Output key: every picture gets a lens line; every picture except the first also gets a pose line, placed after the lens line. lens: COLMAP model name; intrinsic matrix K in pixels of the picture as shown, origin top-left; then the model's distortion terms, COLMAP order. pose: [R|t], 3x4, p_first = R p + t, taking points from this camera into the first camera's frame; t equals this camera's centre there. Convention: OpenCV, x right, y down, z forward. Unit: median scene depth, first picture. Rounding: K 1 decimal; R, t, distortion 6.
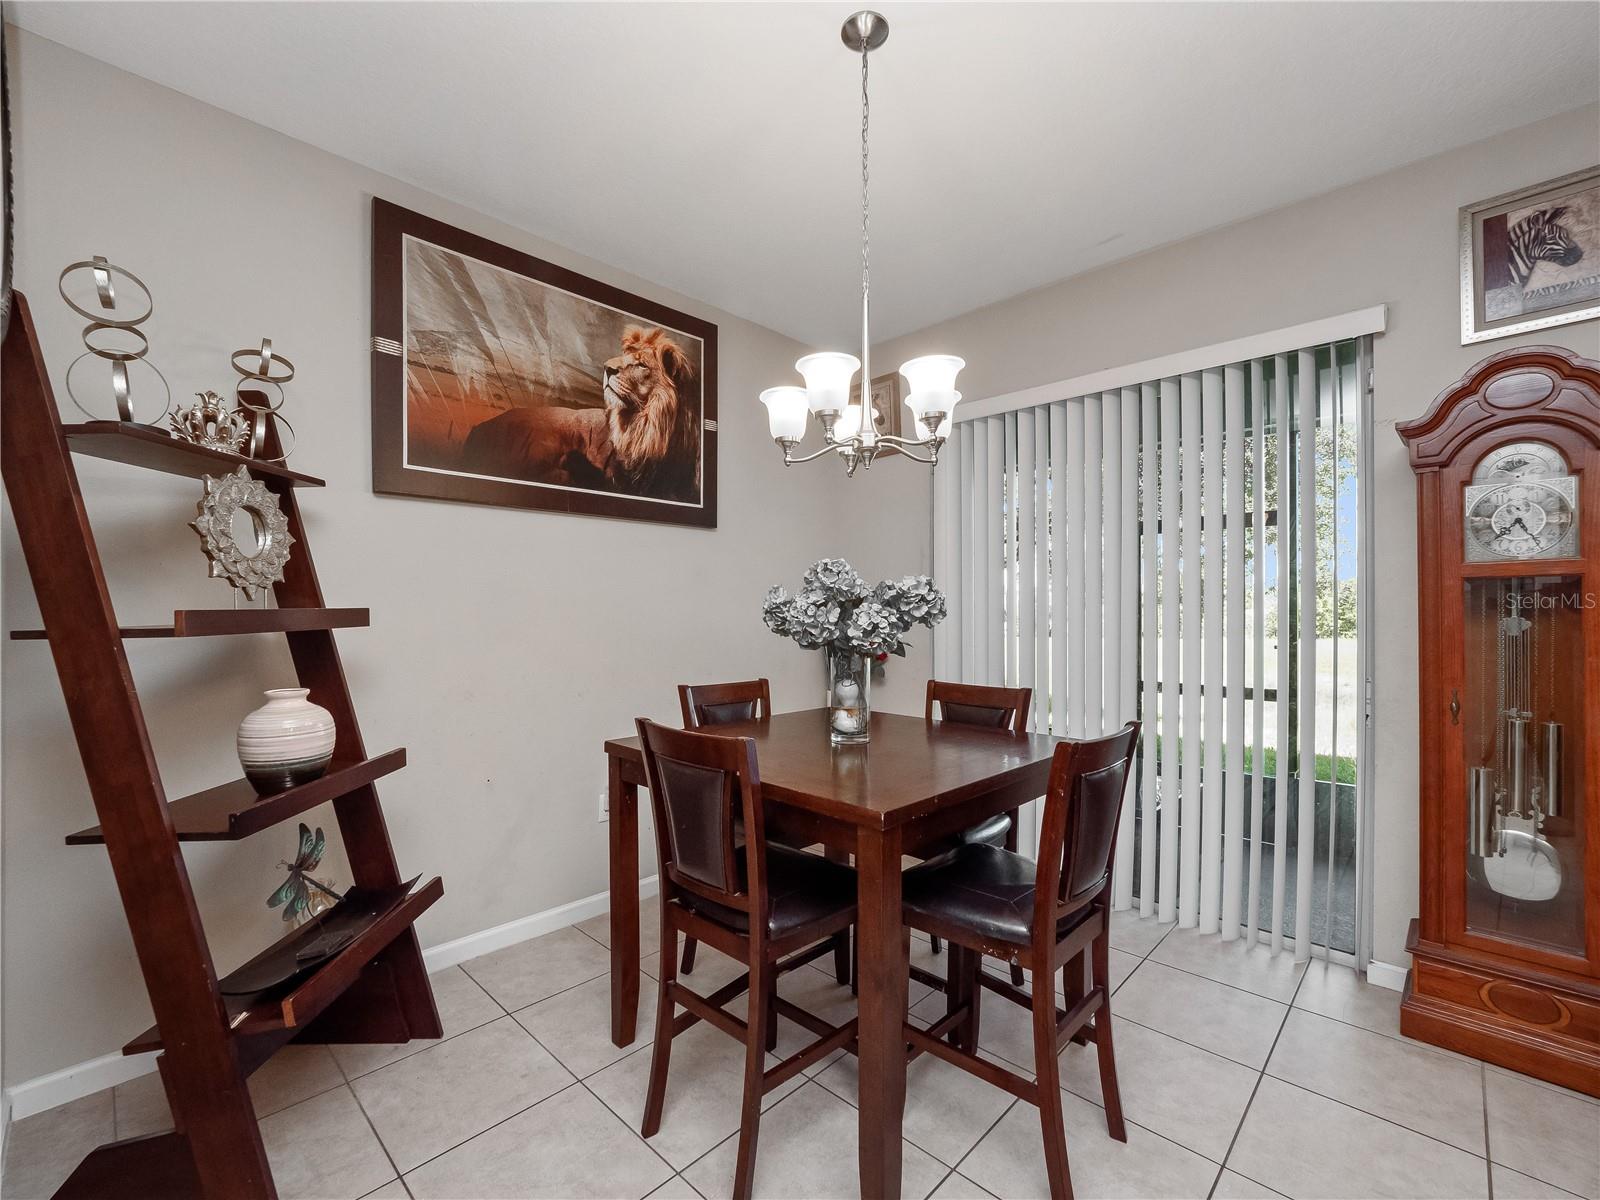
lens RADIAL K [[692.6, 0, 806.4], [0, 692.6, 613.0], [0, 0, 1]] dist [-0.001178, -0.000783]
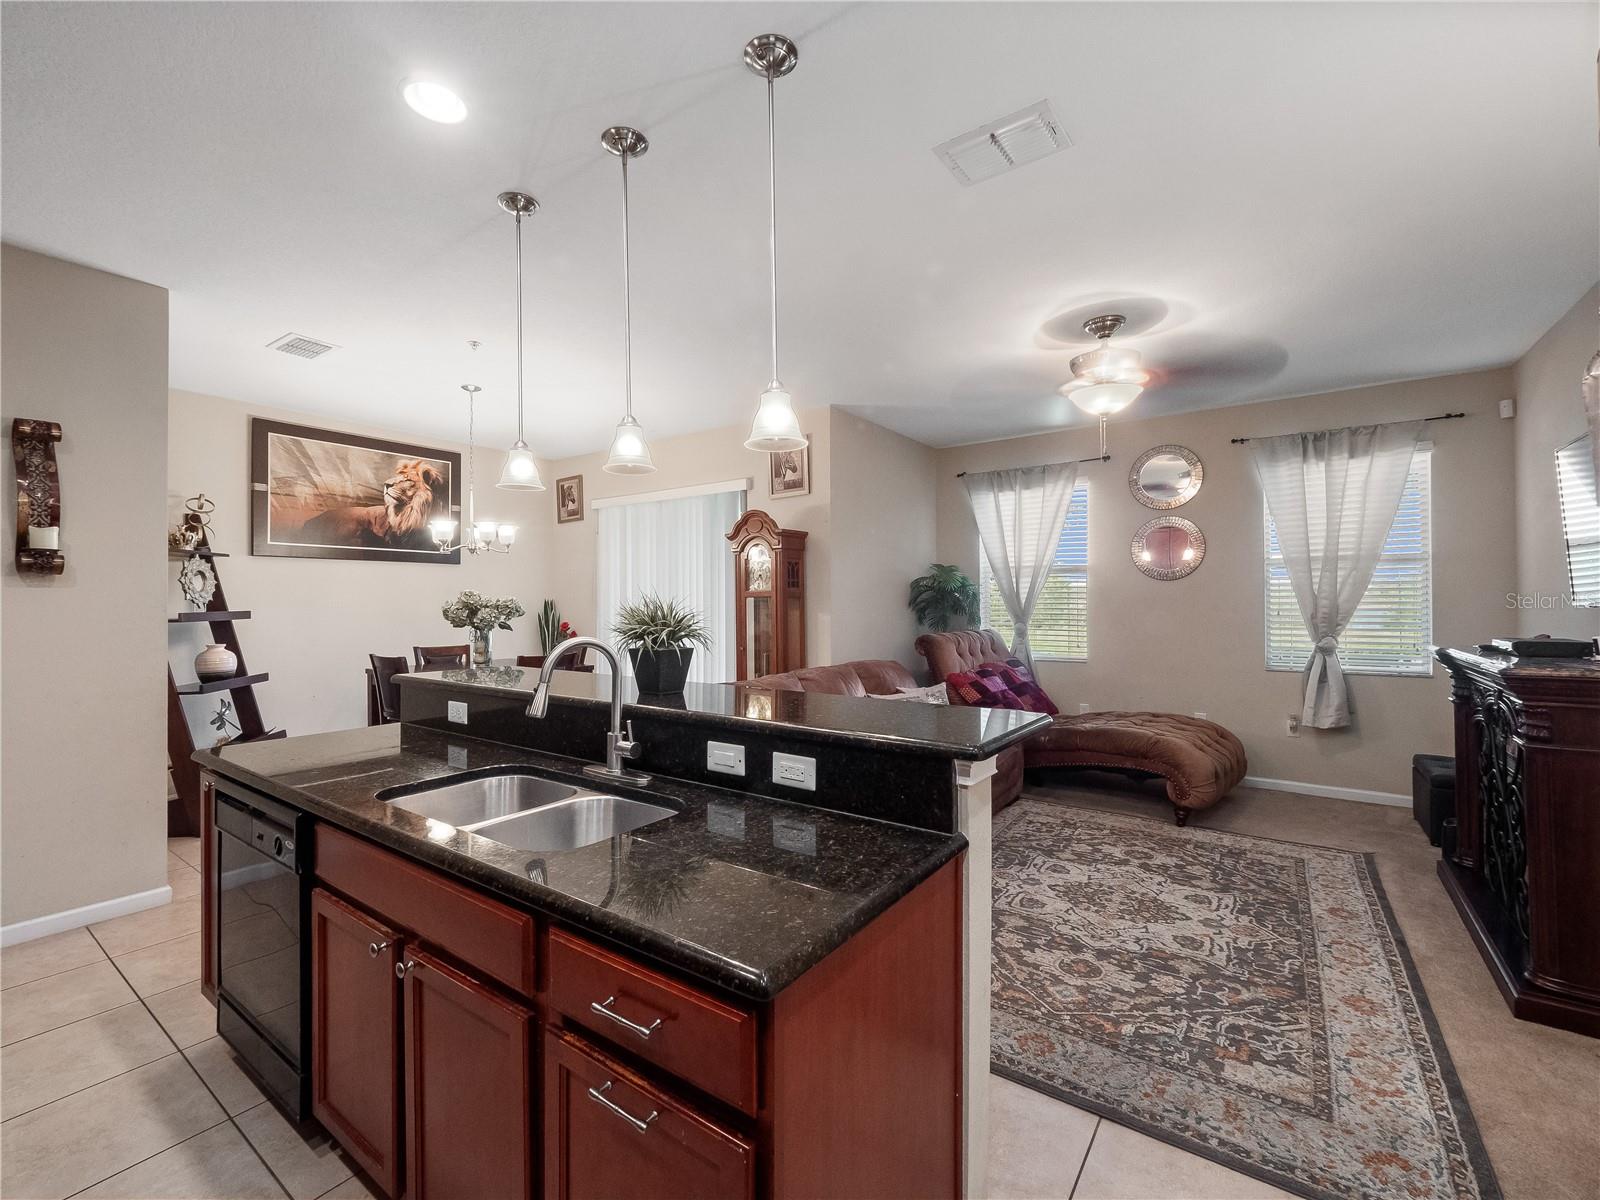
lens RADIAL K [[647.6, 0, 797.6], [0, 647.6, 596.3], [0, 0, 1]] dist [-0.000100, -0.000205]
pose [[0.985003, 0.001889, 0.172527, 0.680899], [0.001167, 0.999844, -0.017611, -0.013951], [-0.172533, 0.017548, 0.984847, -1.241418]]
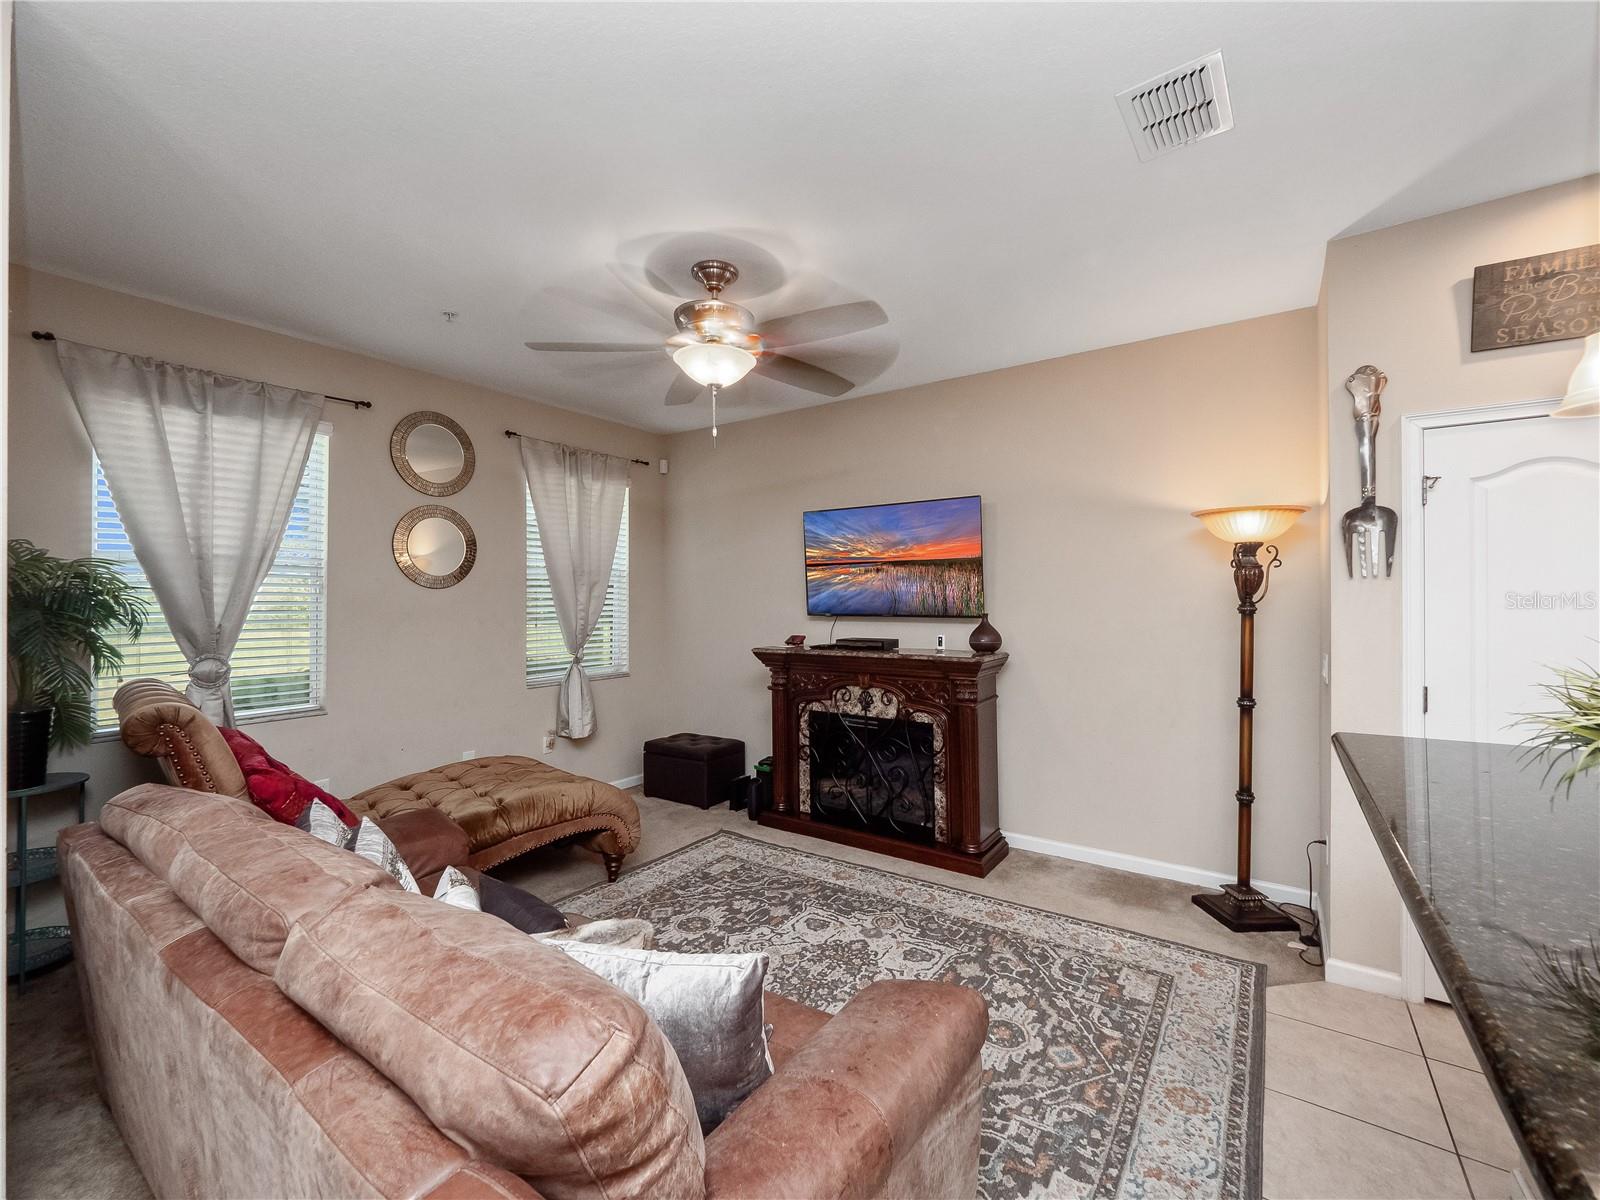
lens RADIAL K [[680.6, 0, 794.5], [0, 680.6, 595.8], [0, 0, 1]] dist [-0.000932, -0.005219]
pose [[-0.147968, 0.011489, 0.988925, 0.369876], [0.011105, 0.999889, -0.009955, -0.061266], [-0.988930, 0.009509, -0.148079, 0.175852]]
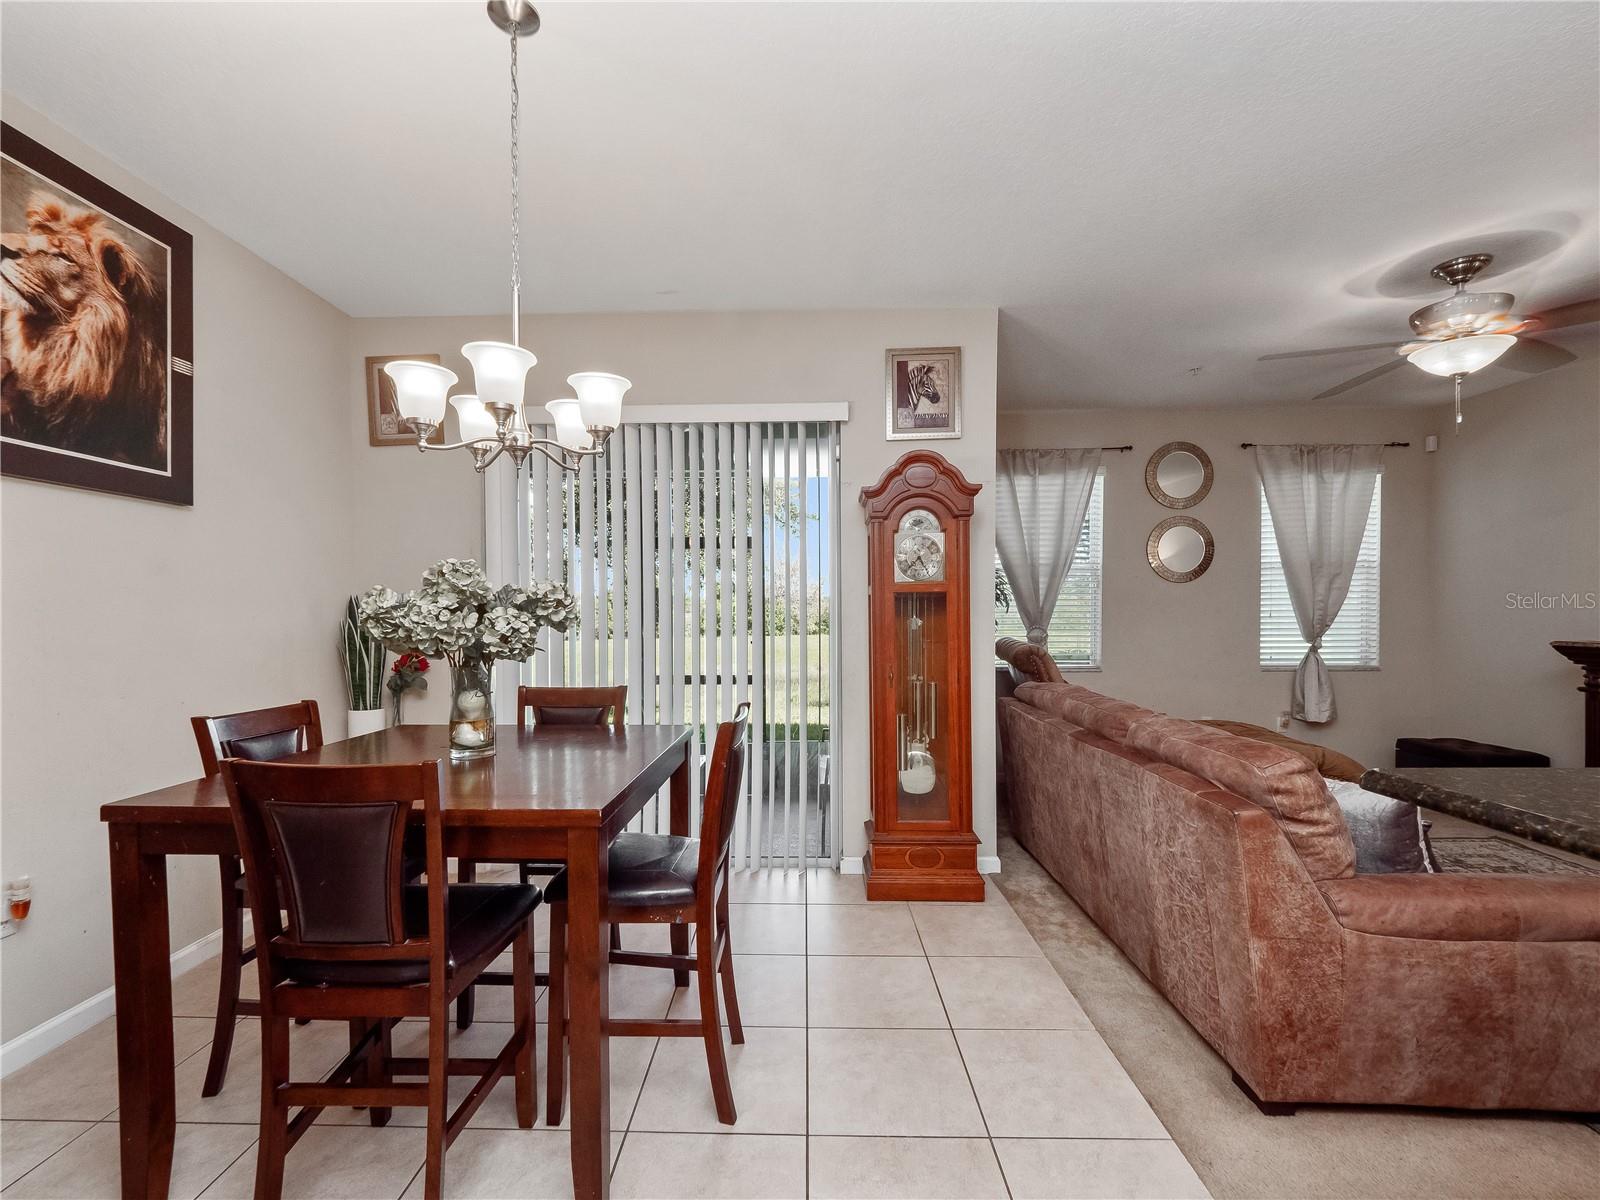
lens RADIAL K [[675.5, 0, 799.7], [0, 675.5, 621.1], [0, 0, 1]] dist [-0.003217, -0.000555]
pose [[0.738486, -0.009421, 0.674203, -0.207142], [0.004732, 0.999950, 0.008790, -0.001645], [-0.674252, -0.003301, 0.738494, 0.028207]]
